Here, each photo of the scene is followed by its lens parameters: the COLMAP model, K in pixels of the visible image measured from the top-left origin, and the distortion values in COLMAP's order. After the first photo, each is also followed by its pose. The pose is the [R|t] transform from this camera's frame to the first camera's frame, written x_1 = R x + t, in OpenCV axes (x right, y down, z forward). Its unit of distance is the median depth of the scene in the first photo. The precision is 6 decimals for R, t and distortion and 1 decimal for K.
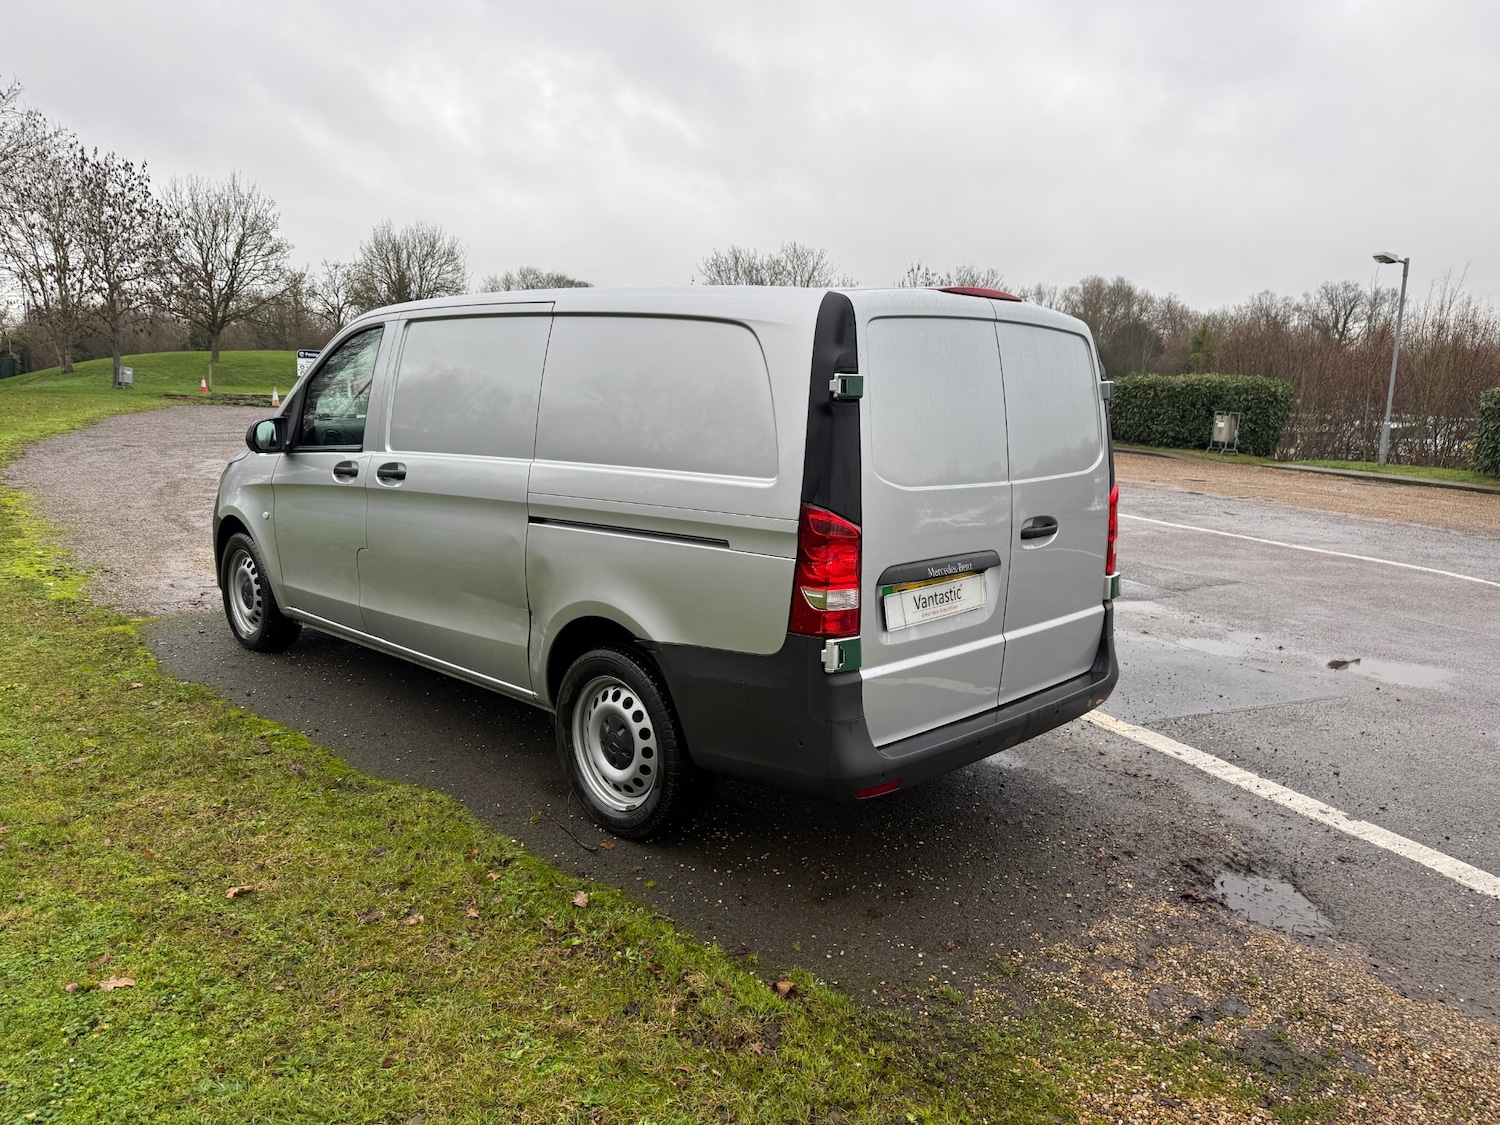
lens RADIAL K [[1089.0, 0, 762.1], [0, 1089.0, 567.3], [0, 0, 1]] dist [0.051253, -0.071514]
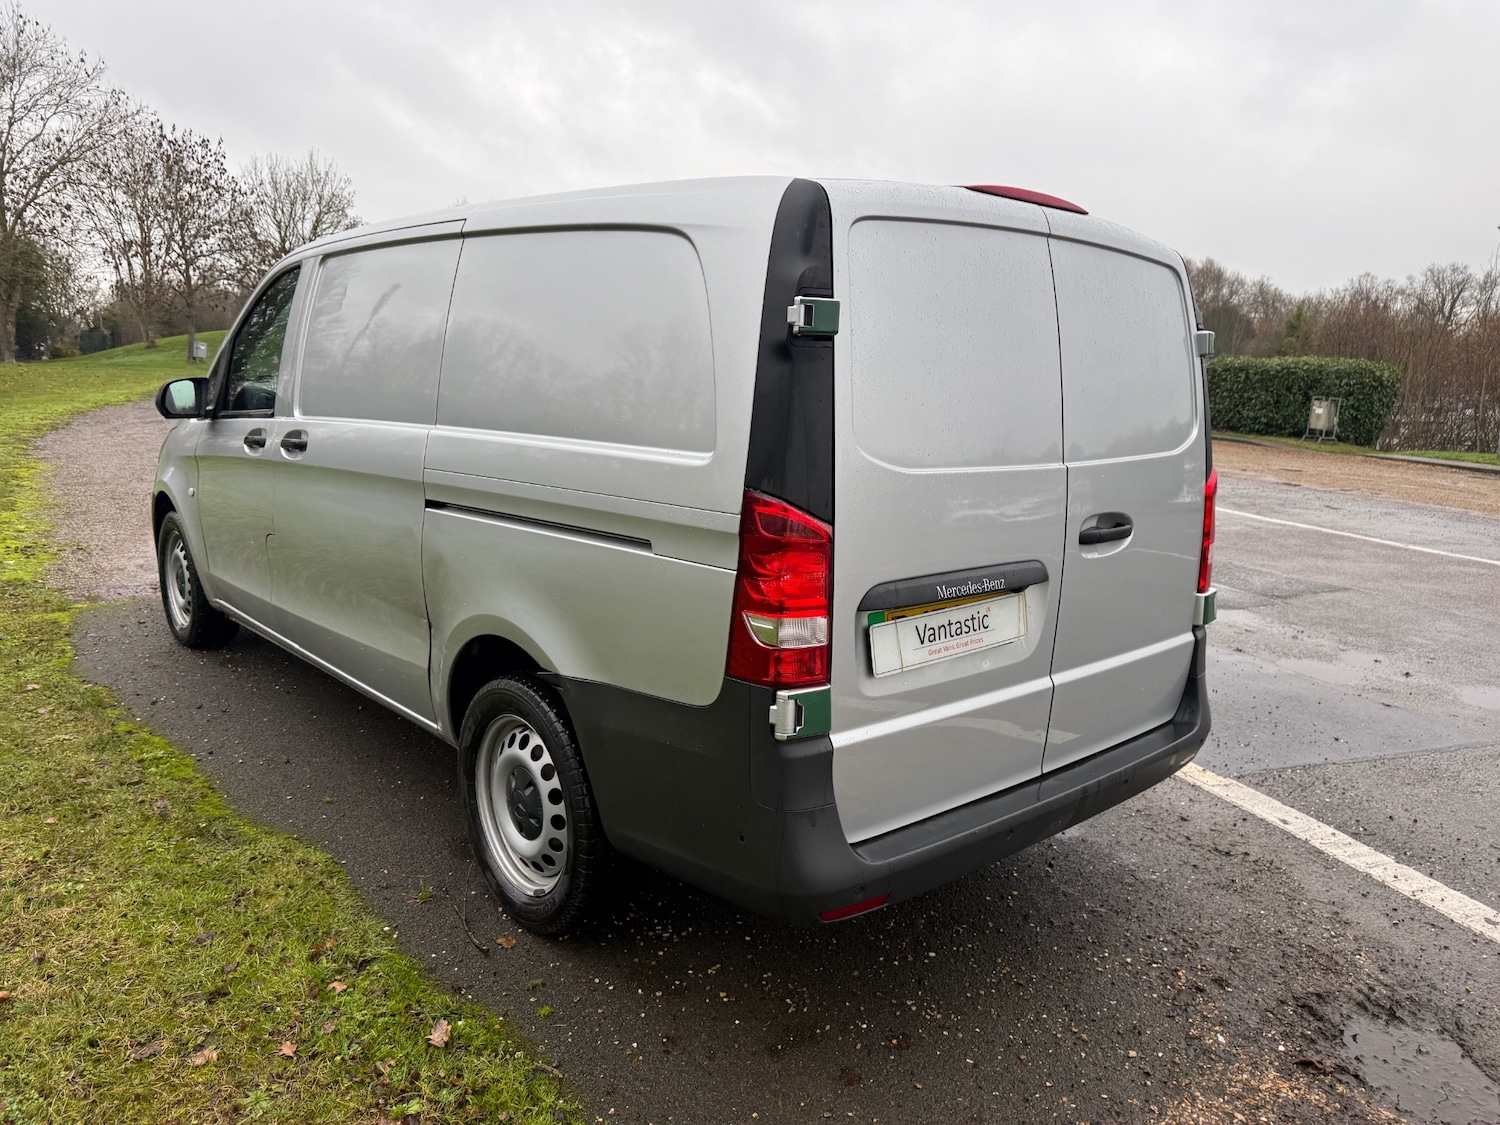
lens RADIAL K [[1094.7, 0, 750.0], [0, 1094.7, 562.5], [0, 0, 1]] dist [0.006266, -0.007816]
pose [[0.996928, 0.022317, -0.075081, 0.063906], [-0.021475, 0.999697, 0.012011, -0.015085], [0.075326, -0.010362, 0.997105, 0.224702]]
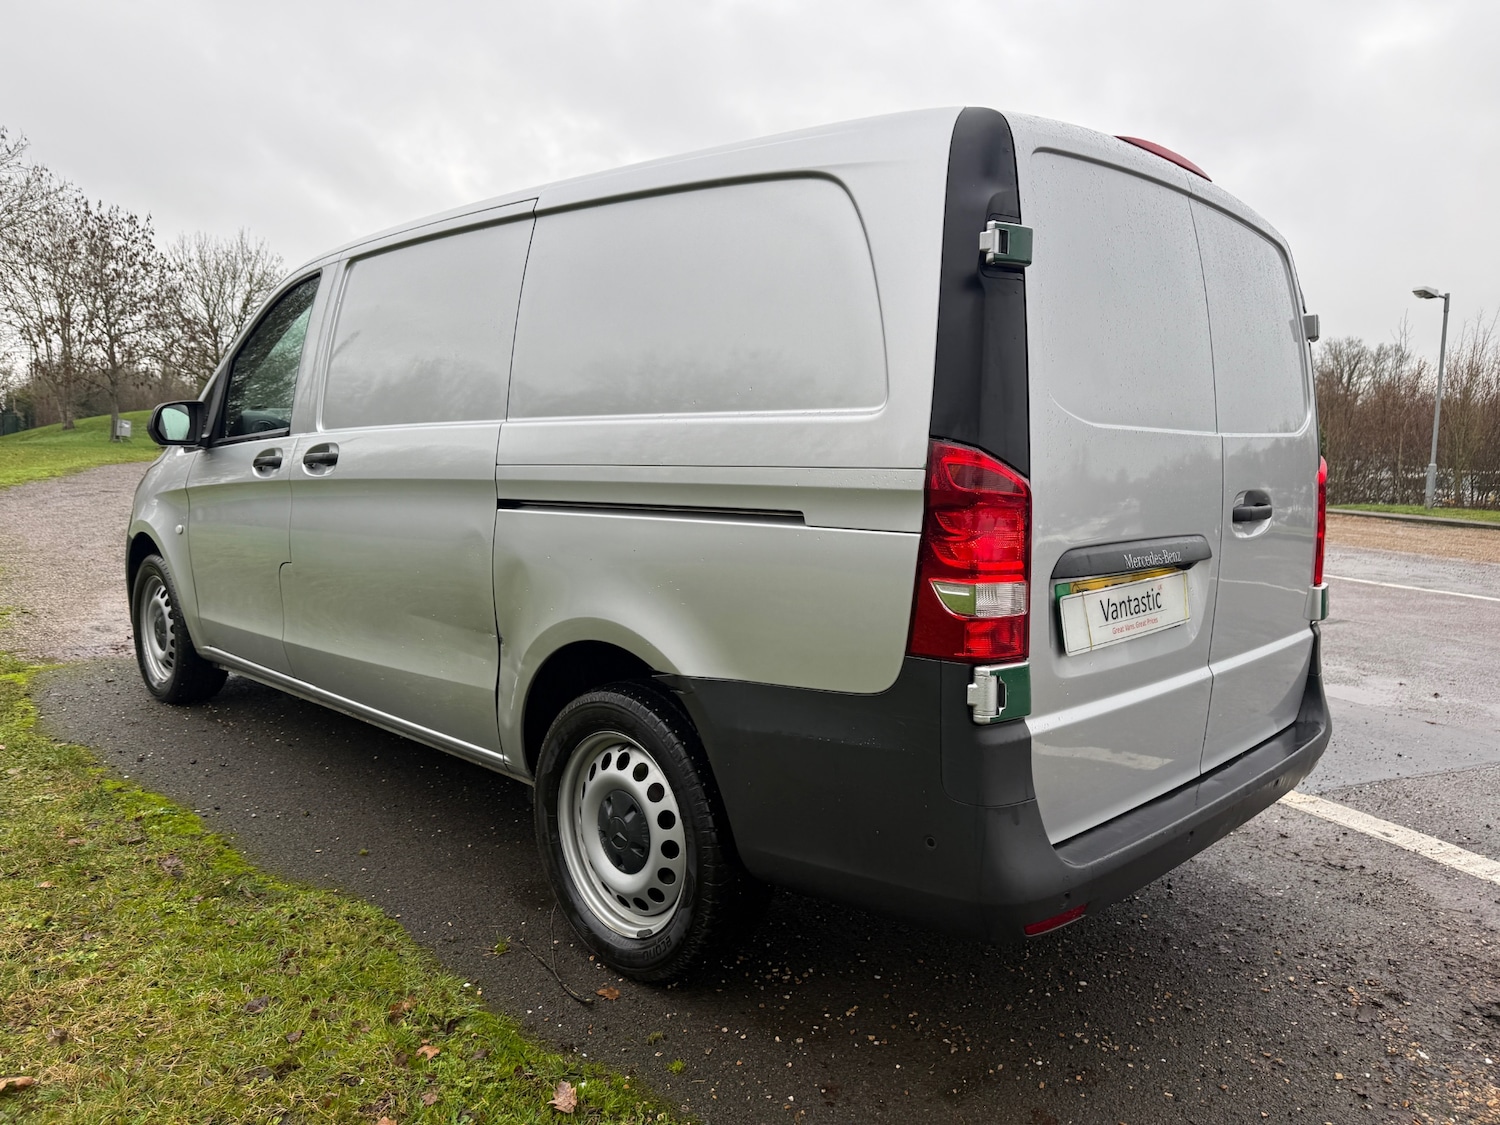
lens RADIAL K [[1092.9, 0, 768.4], [0, 1092.9, 561.3], [0, 0, 1]] dist [0.005362, -0.009399]
pose [[0.999988, -0.004795, -0.000420, -0.037826], [0.004761, 0.998246, -0.059010, 0.030446], [0.000702, 0.059007, 0.998257, 0.279487]]
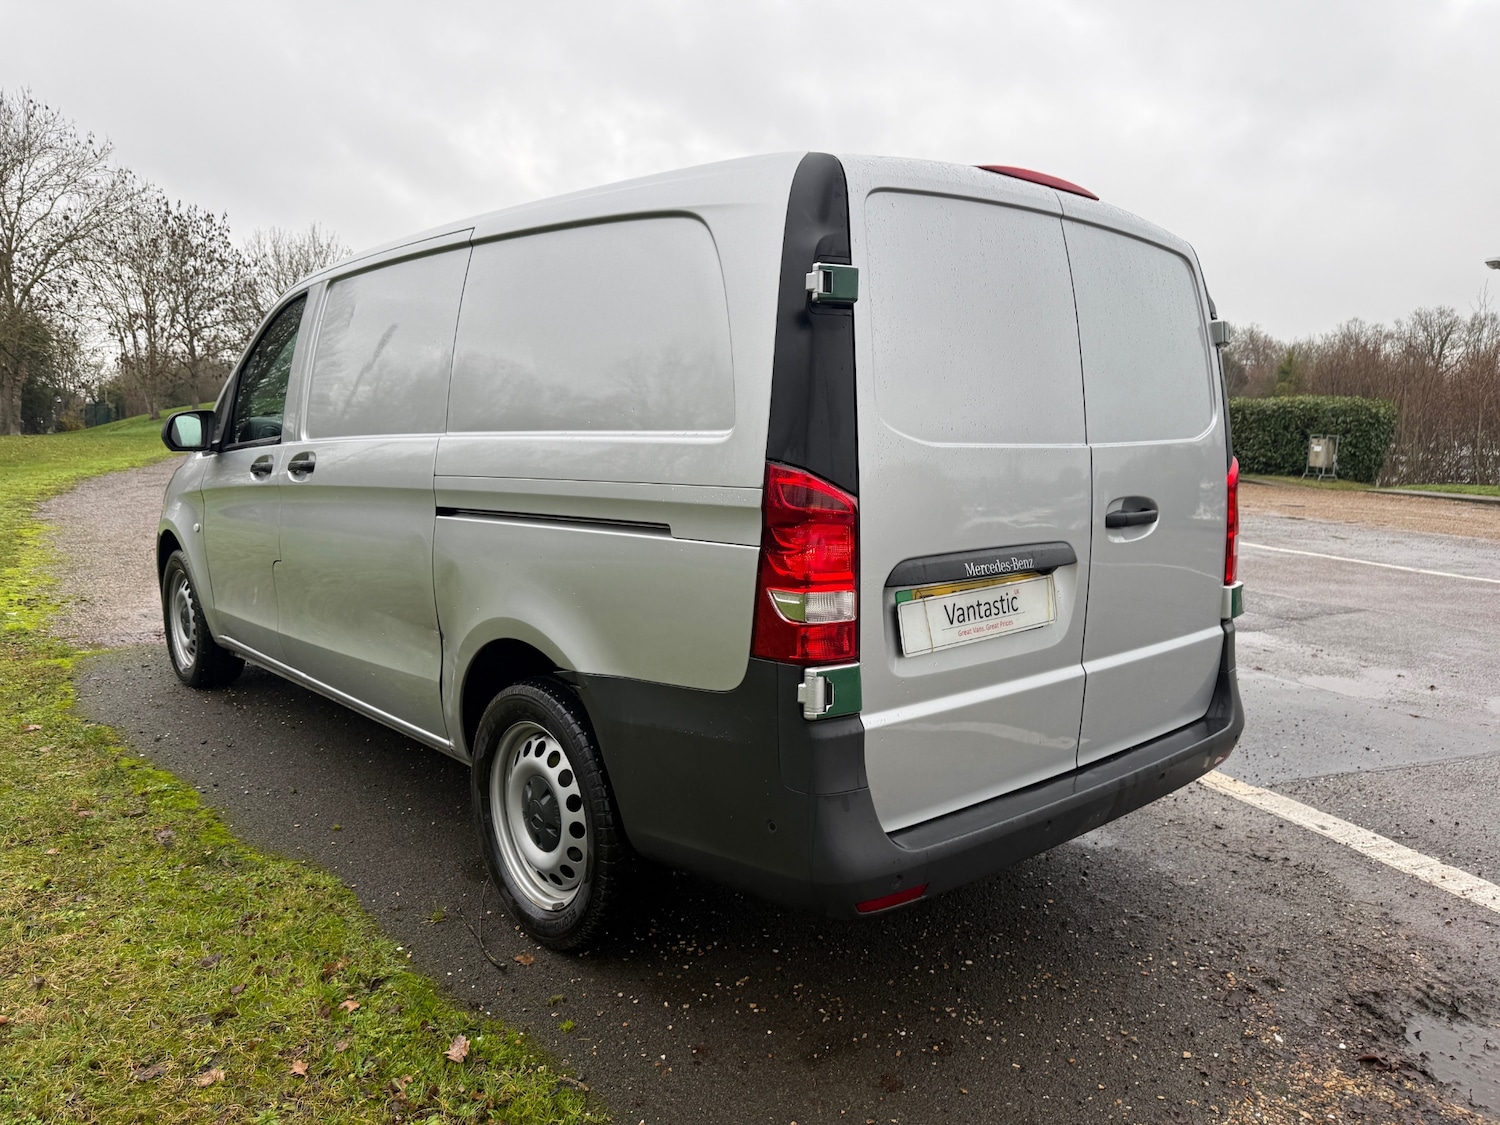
lens RADIAL K [[1095.0, 0, 749.5], [0, 1095.0, 557.2], [0, 0, 1]] dist [0.004310, -0.006644]
pose [[0.996960, -0.006634, -0.077633, 0.053714], [0.003045, 0.998925, -0.046262, 0.020851], [0.077856, 0.045885, 0.995908, 0.237880]]
